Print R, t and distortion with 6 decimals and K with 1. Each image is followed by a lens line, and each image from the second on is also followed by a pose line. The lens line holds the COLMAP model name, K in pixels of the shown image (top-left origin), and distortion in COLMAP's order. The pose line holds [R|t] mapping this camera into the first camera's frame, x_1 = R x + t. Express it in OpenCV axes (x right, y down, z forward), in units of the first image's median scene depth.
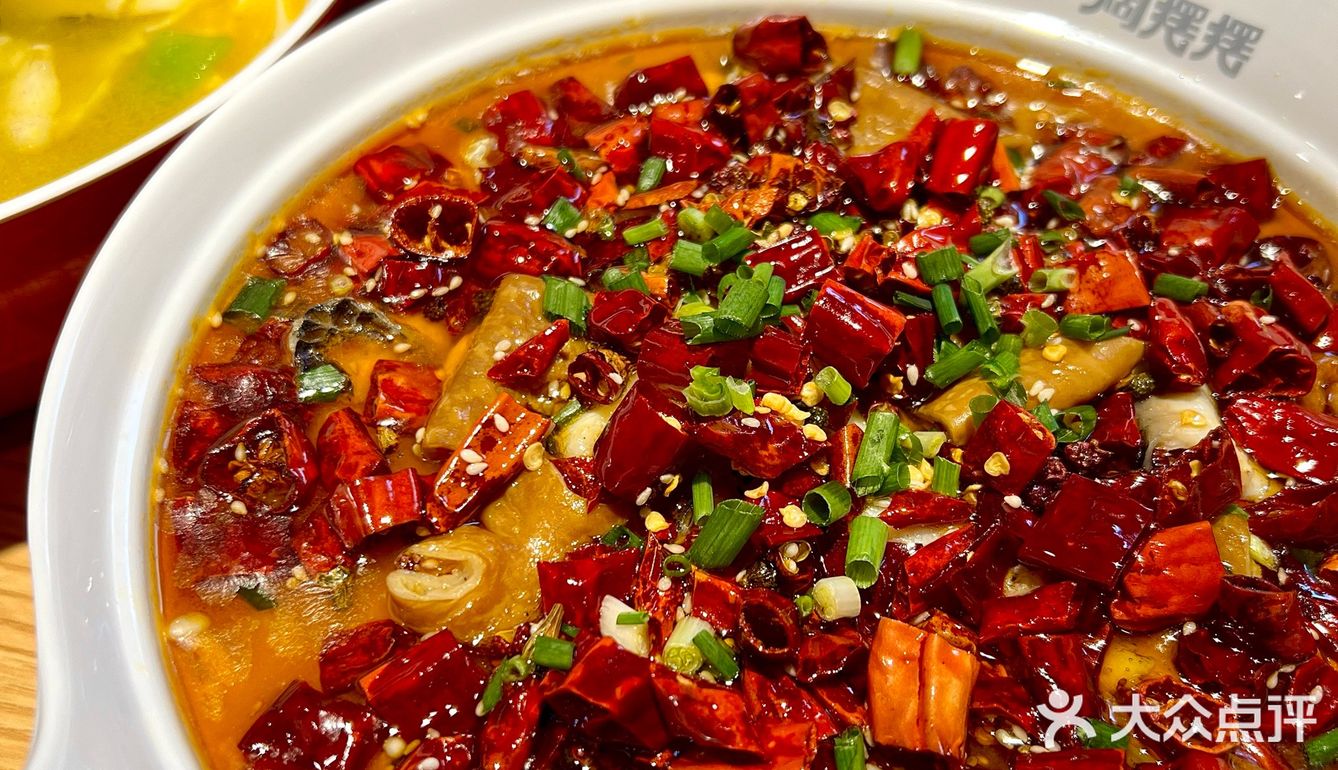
lens RADIAL K [[988.0, 0, 669.0], [0, 988.0, 385.0], [0, 0, 1]] dist [0.080042, -0.111227]
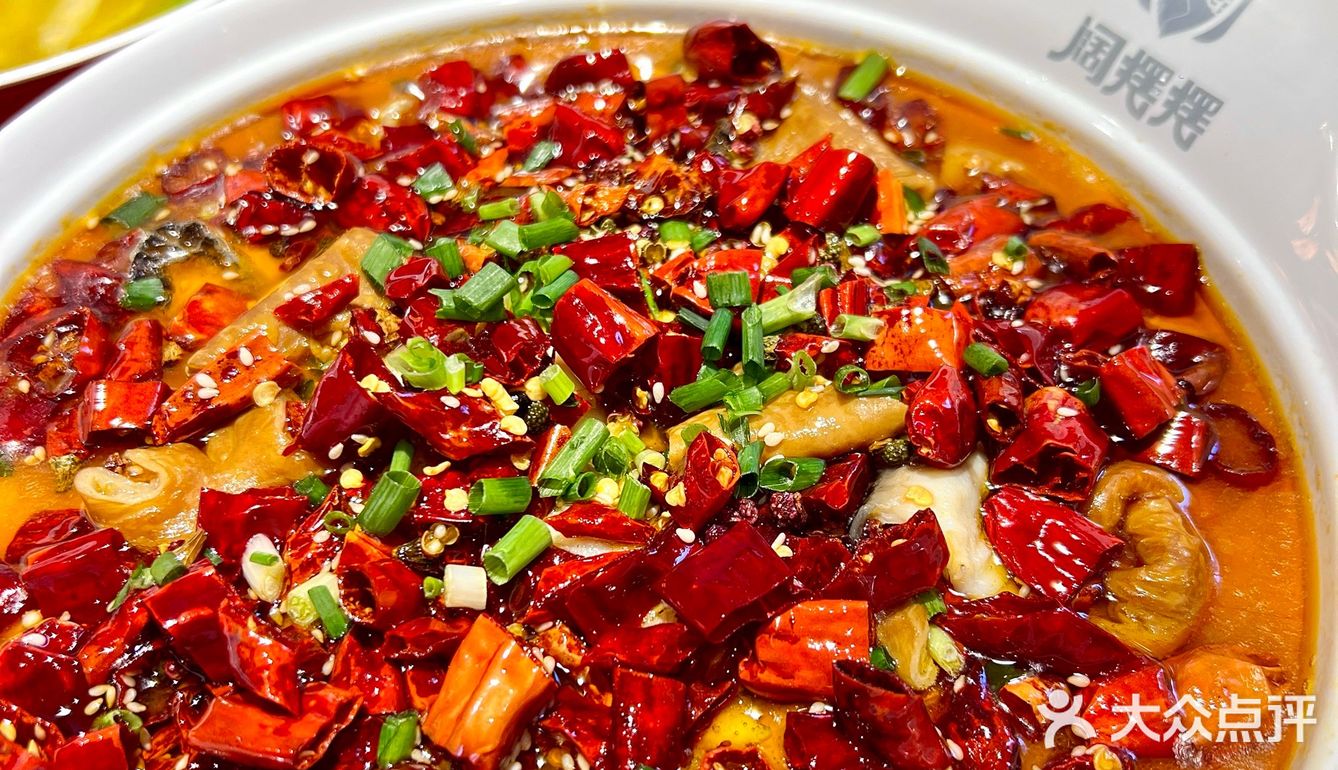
lens RADIAL K [[991.3, 0, 669.0], [0, 991.3, 385.0], [0, 0, 1]] dist [0.102139, -0.189358]
pose [[0.959455, 0.195912, -0.202646, 0.428984], [-0.196167, 0.980386, 0.019032, -0.035907], [0.202399, 0.021492, 0.979067, 0.043704]]
